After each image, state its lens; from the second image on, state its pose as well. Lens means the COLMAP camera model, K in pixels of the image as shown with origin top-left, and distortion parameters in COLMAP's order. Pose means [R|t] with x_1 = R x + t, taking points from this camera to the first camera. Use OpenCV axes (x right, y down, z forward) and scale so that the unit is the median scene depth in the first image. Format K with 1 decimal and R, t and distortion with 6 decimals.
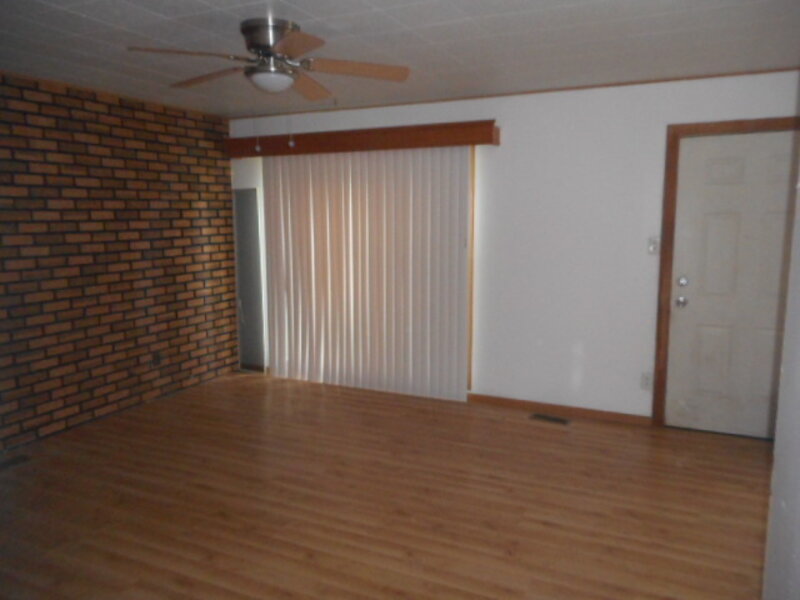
lens RADIAL K [[602.7, 0, 402.4], [0, 602.7, 301.6], [0, 0, 1]] dist [0.001360, 0.007736]
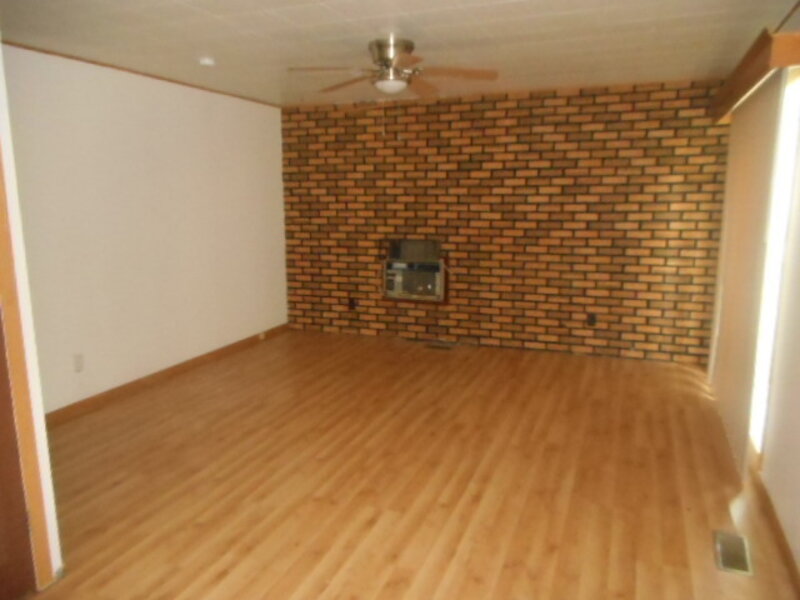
lens RADIAL K [[602.7, 0, 402.4], [0, 602.7, 301.6], [0, 0, 1]] dist [0.001360, 0.007736]
pose [[0.073492, 0.180059, -0.980907, 0.695684], [-0.138546, 0.975872, 0.168755, -0.082729], [0.987625, 0.123499, 0.096665, 0.579081]]
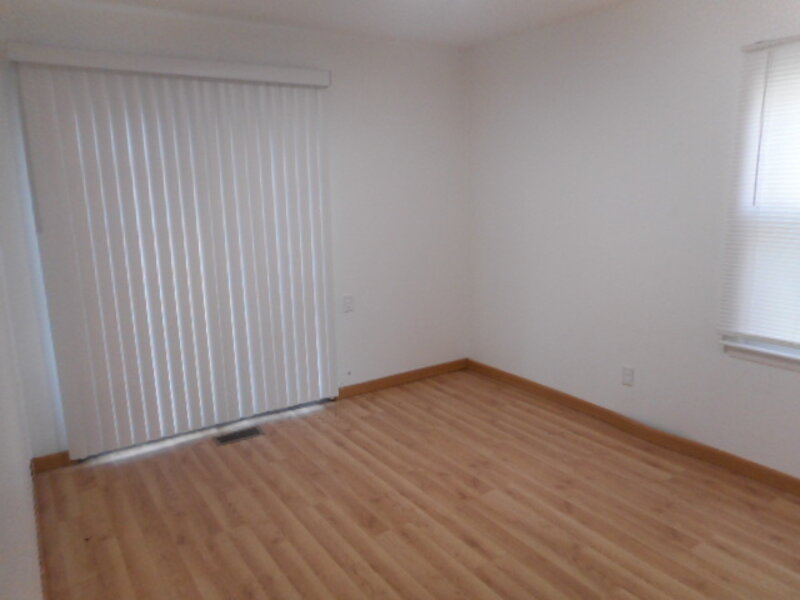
lens RADIAL K [[602.7, 0, 402.4], [0, 602.7, 301.6], [0, 0, 1]] dist [0.001360, 0.007736]
pose [[-0.853105, -0.086717, 0.514482, -0.329377], [0.097536, 0.942200, 0.320541, -0.186446], [-0.512541, 0.323636, -0.795338, 1.249455]]
